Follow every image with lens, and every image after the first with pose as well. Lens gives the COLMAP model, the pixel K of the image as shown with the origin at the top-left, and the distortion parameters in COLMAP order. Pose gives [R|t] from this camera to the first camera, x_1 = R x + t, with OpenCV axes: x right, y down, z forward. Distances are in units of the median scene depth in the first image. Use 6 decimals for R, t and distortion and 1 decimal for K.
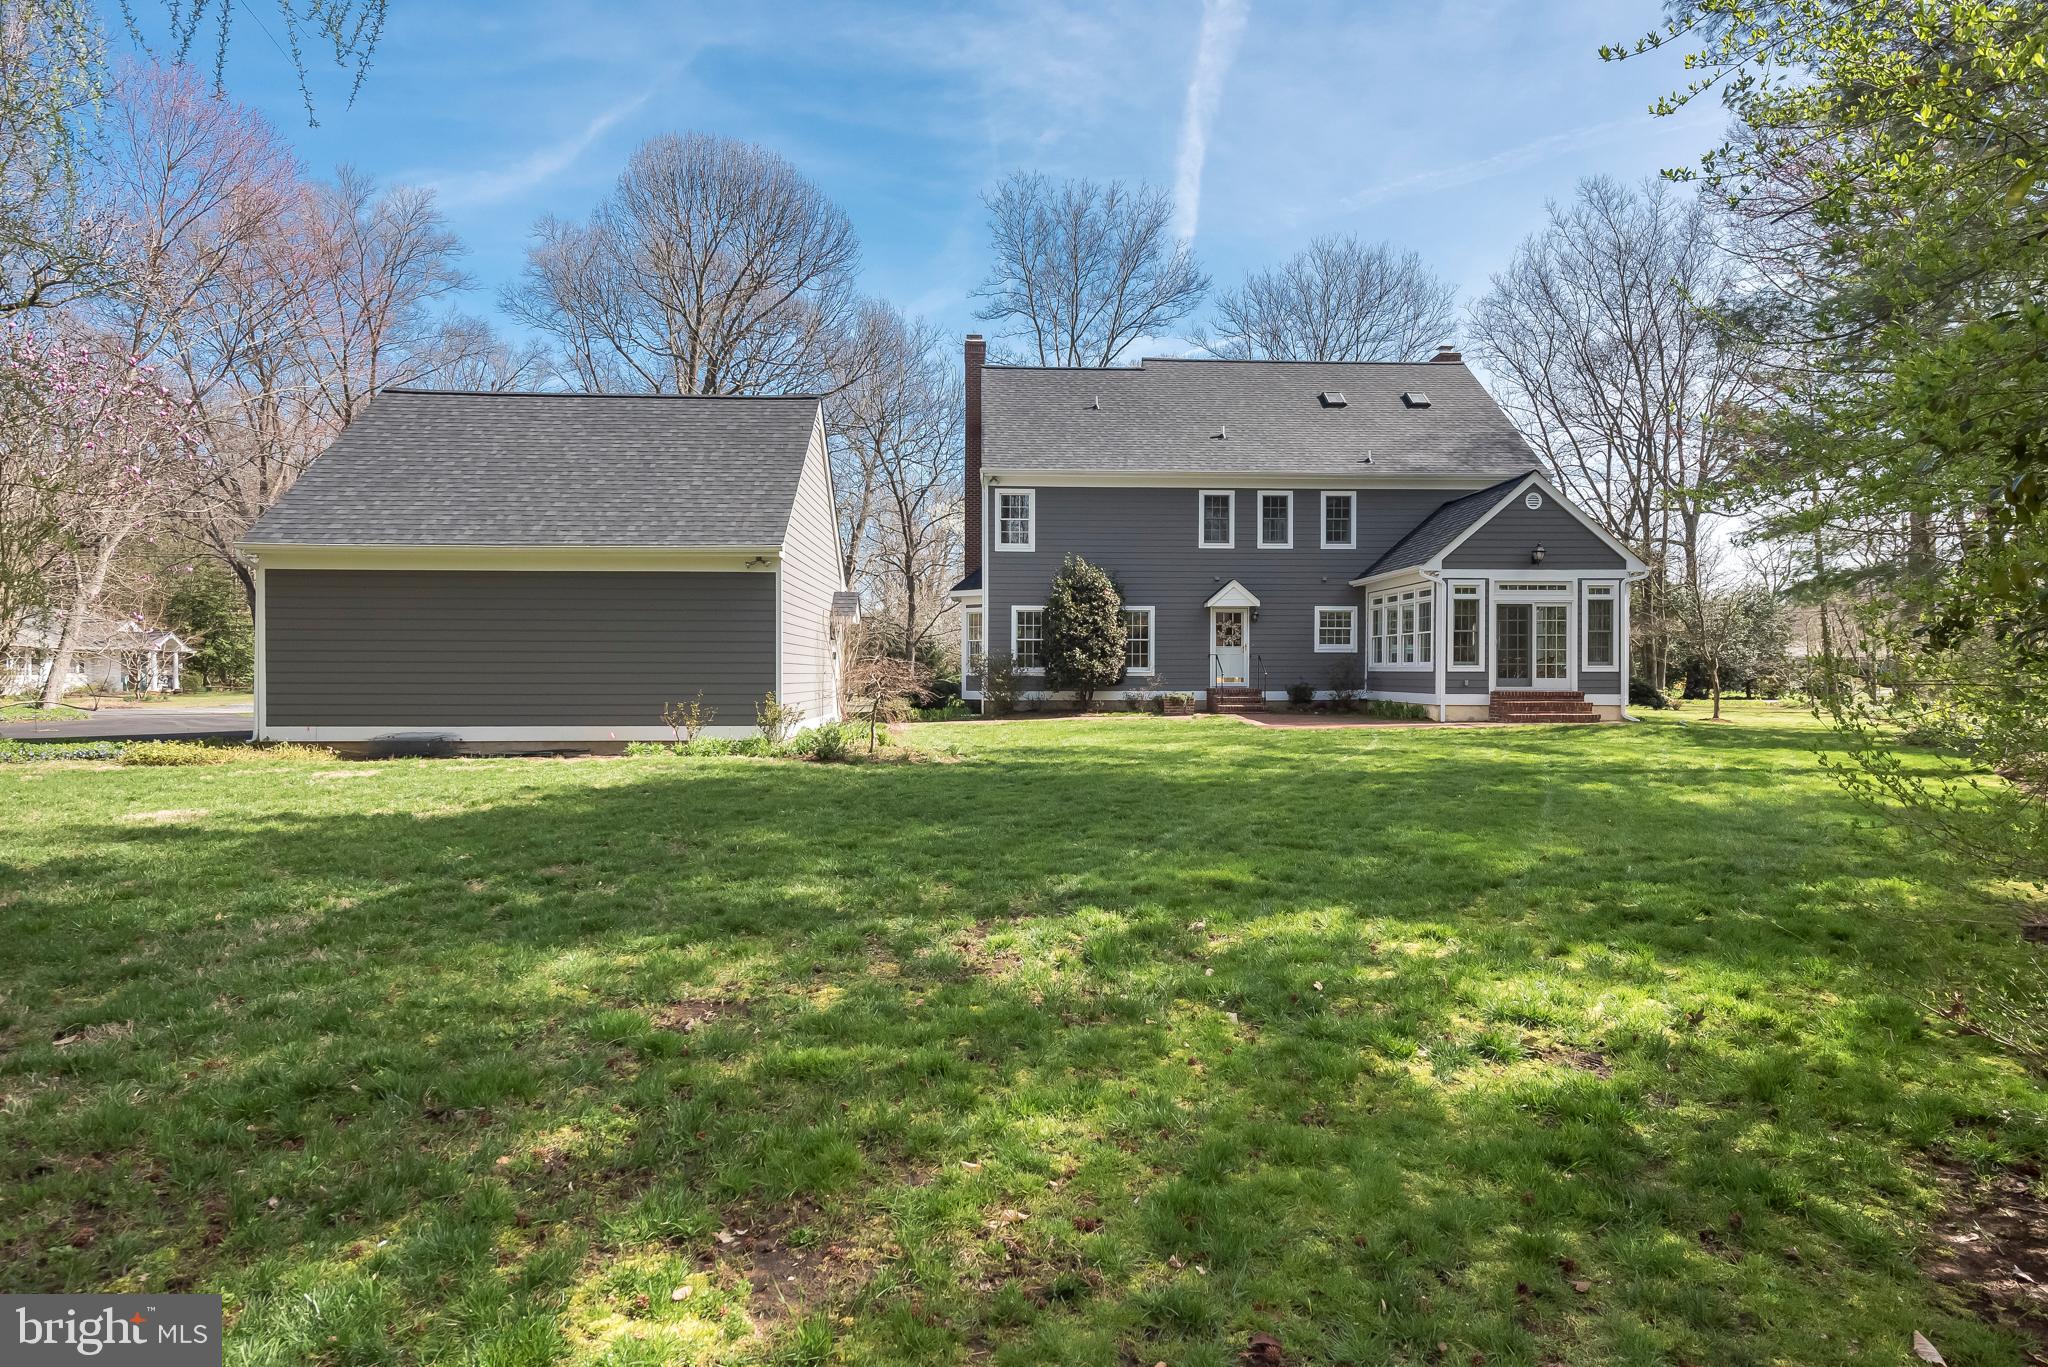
lens RADIAL K [[1108.1, 0, 1024.4], [0, 1108.1, 662.5], [0, 0, 1]] dist [-0.000722, 0.000506]
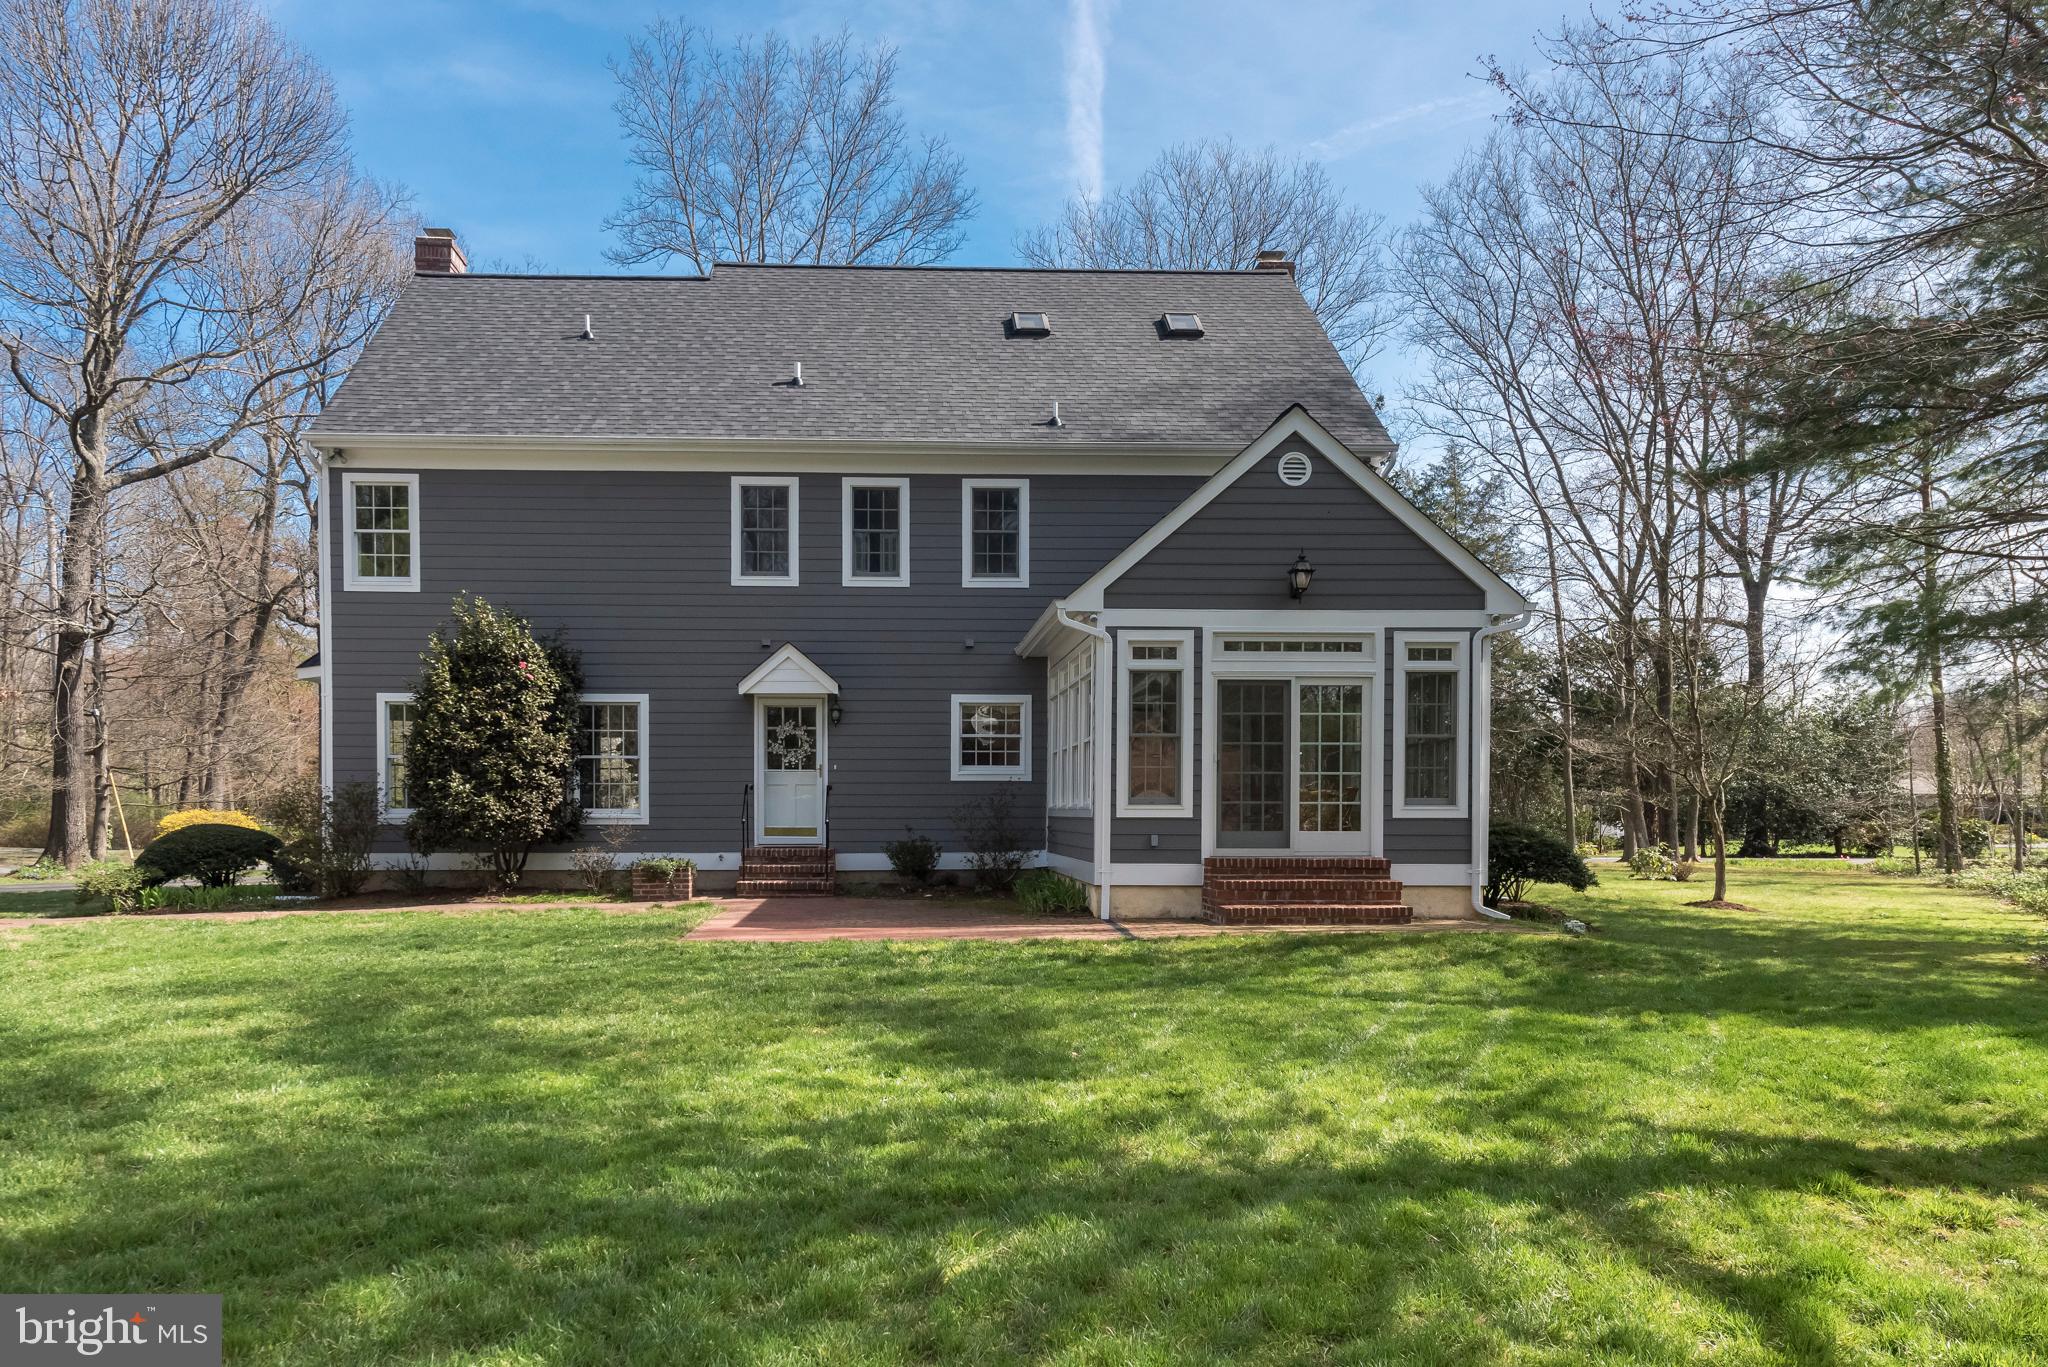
lens RADIAL K [[1371.6, 0, 967.7], [0, 1371.6, 826.4], [0, 0, 1]] dist [0.004945, 0.005028]
pose [[0.999964, 0.000706, -0.008403, 0.280335], [-0.000558, 0.999846, 0.017526, 0.001311], [0.008414, -0.017520, 0.999811, 0.341082]]
